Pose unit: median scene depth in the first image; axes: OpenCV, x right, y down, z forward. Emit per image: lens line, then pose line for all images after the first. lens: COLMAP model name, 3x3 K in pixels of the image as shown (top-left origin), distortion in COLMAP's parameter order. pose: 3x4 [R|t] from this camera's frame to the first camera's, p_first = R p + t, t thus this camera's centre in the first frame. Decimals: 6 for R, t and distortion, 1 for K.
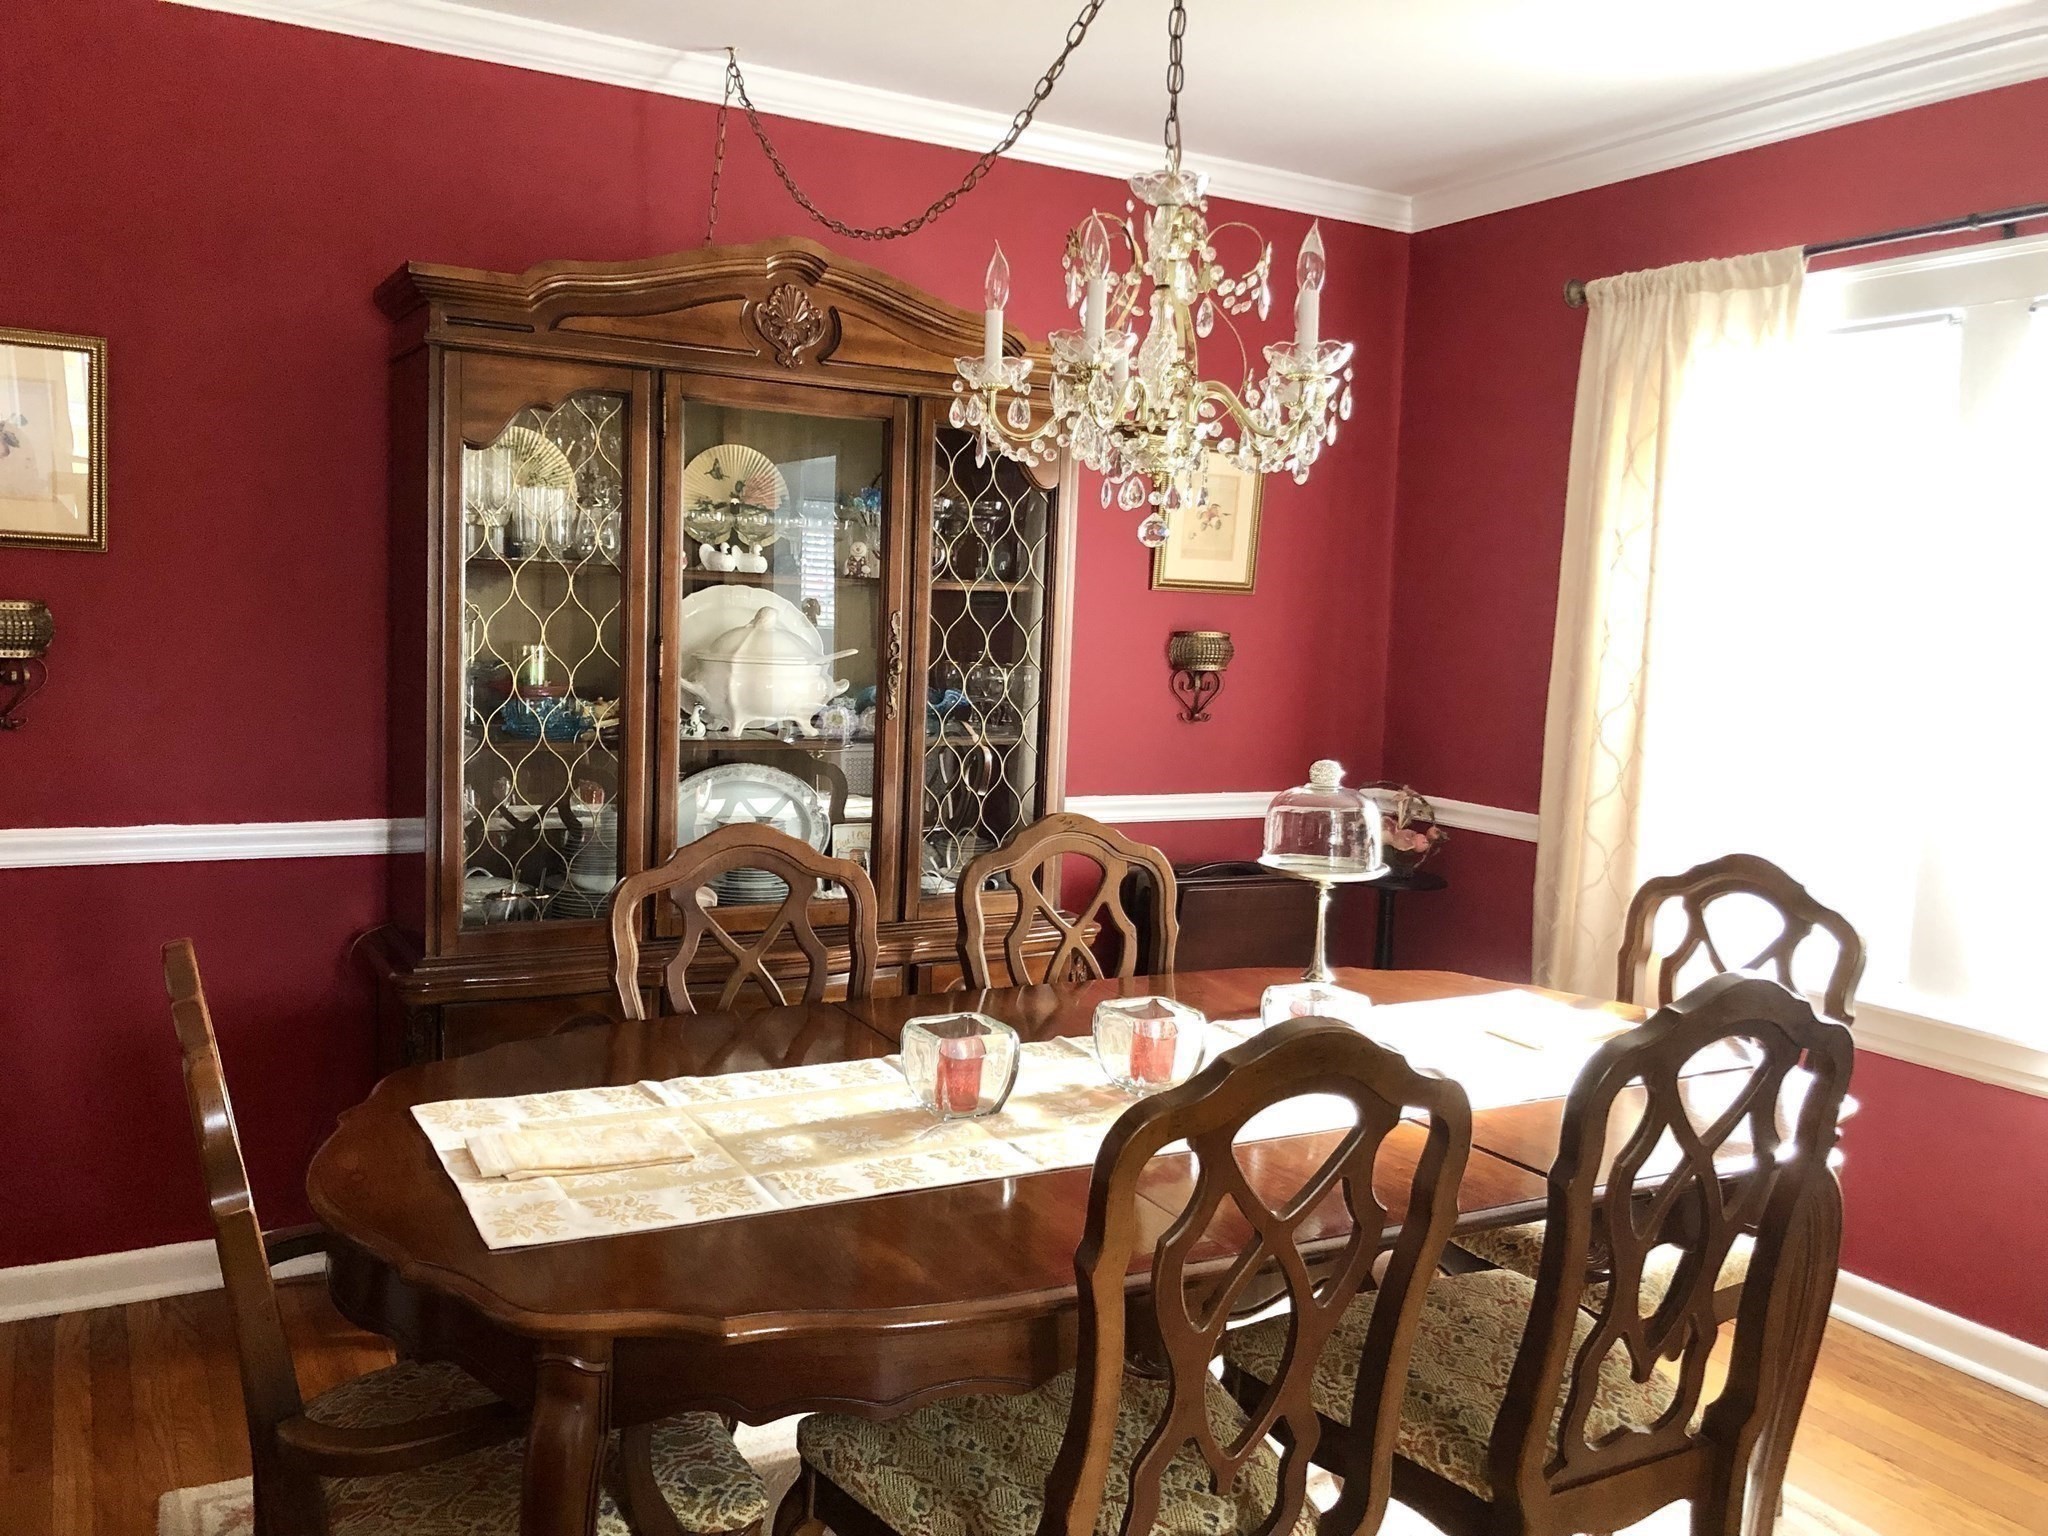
lens RADIAL K [[1685.9, 0, 1022.3], [0, 1685.9, 752.3], [0, 0, 1]] dist [0.047597, -0.068750]
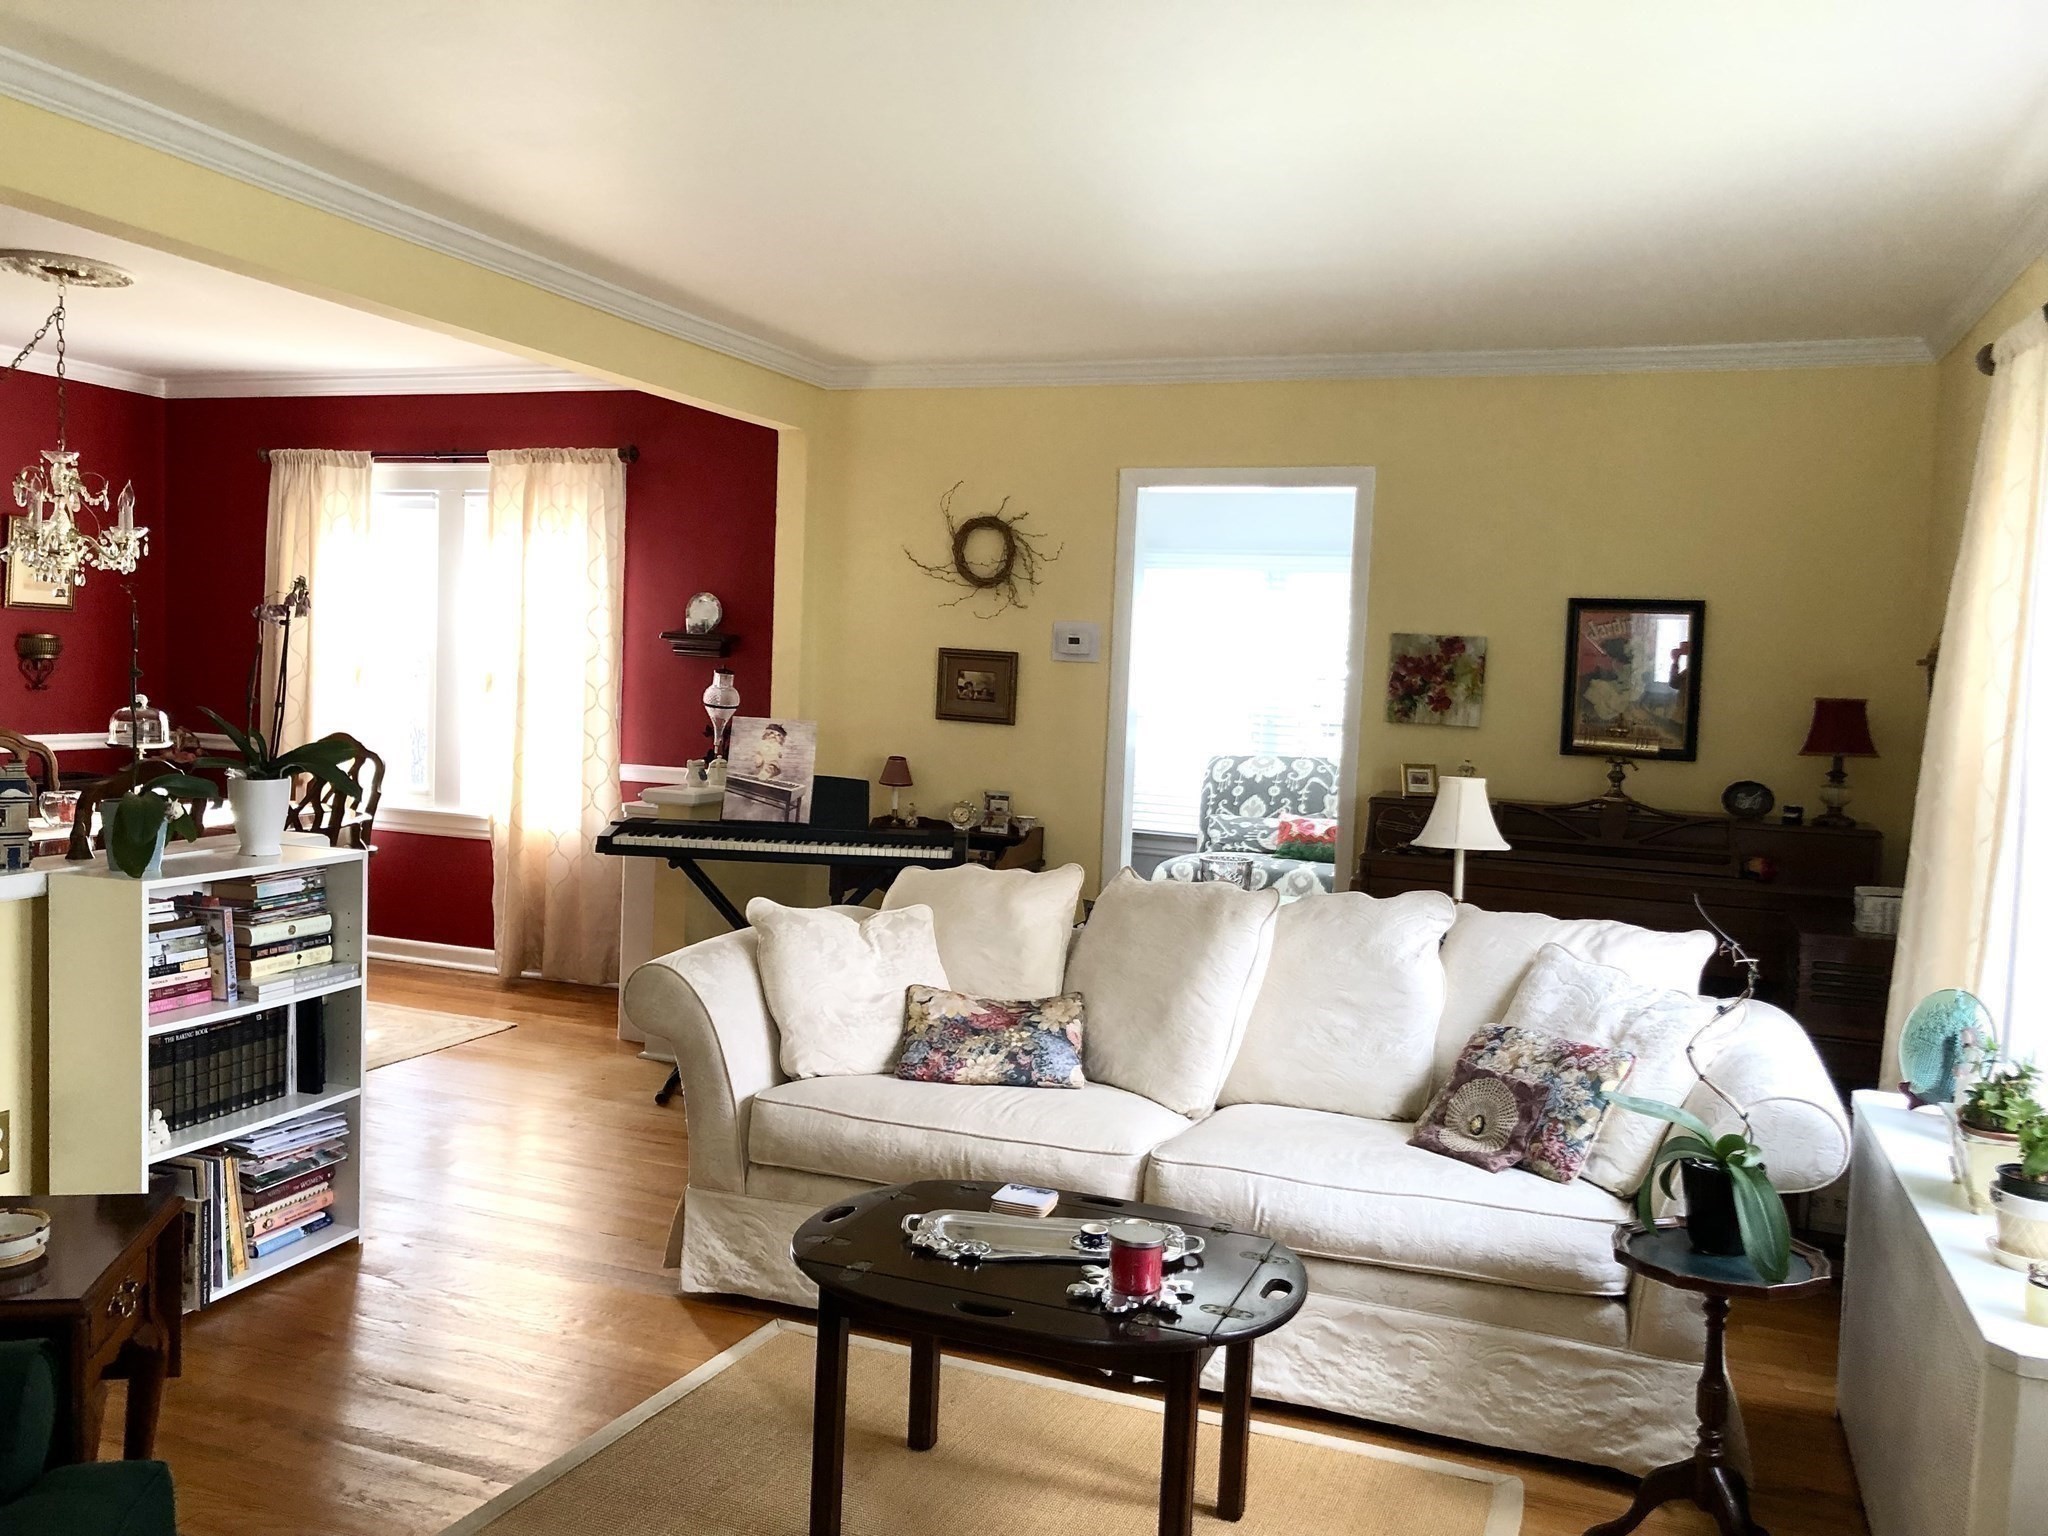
lens RADIAL K [[1695.1, 0, 986.6], [0, 1695.1, 752.5], [0, 0, 1]] dist [0.019867, -0.010134]
pose [[0.786483, -0.043953, 0.616046, -0.251558], [0.043224, 0.998936, 0.016088, 0.072063], [-0.616098, 0.013975, 0.787546, -1.116124]]
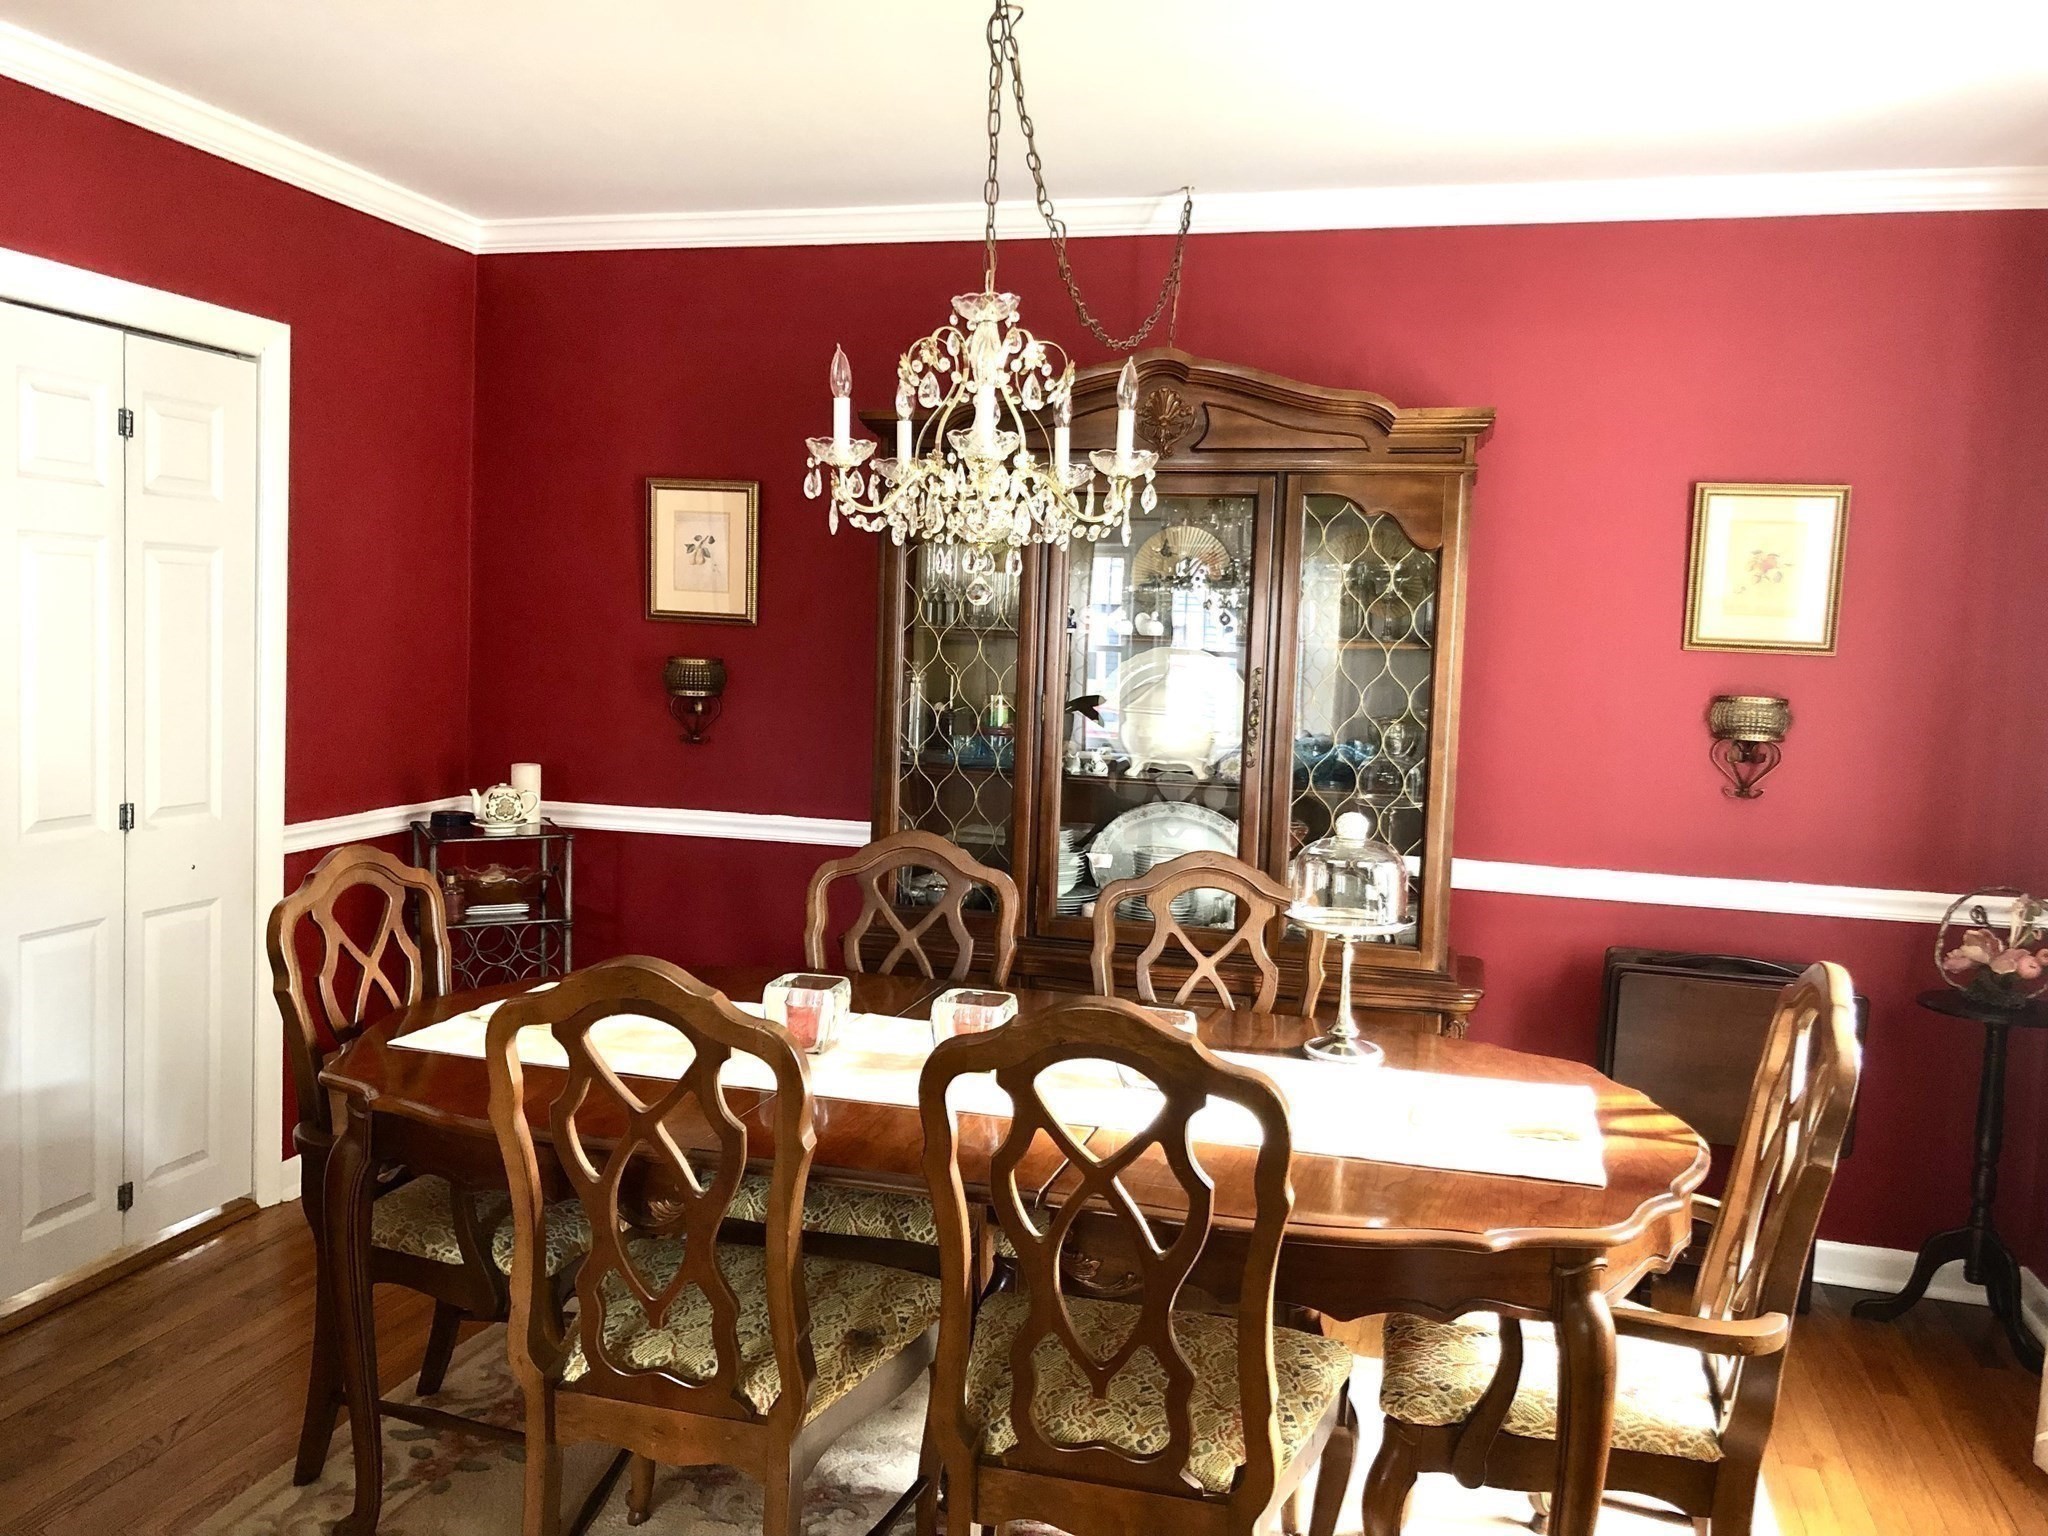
lens RADIAL K [[1695.1, 0, 986.6], [0, 1695.1, 752.5], [0, 0, 1]] dist [0.019867, -0.010134]
pose [[0.702480, 0.039765, -0.710592, 0.599780], [-0.068983, 0.997541, -0.012372, -0.003842], [0.708353, 0.057710, 0.703496, 0.106483]]
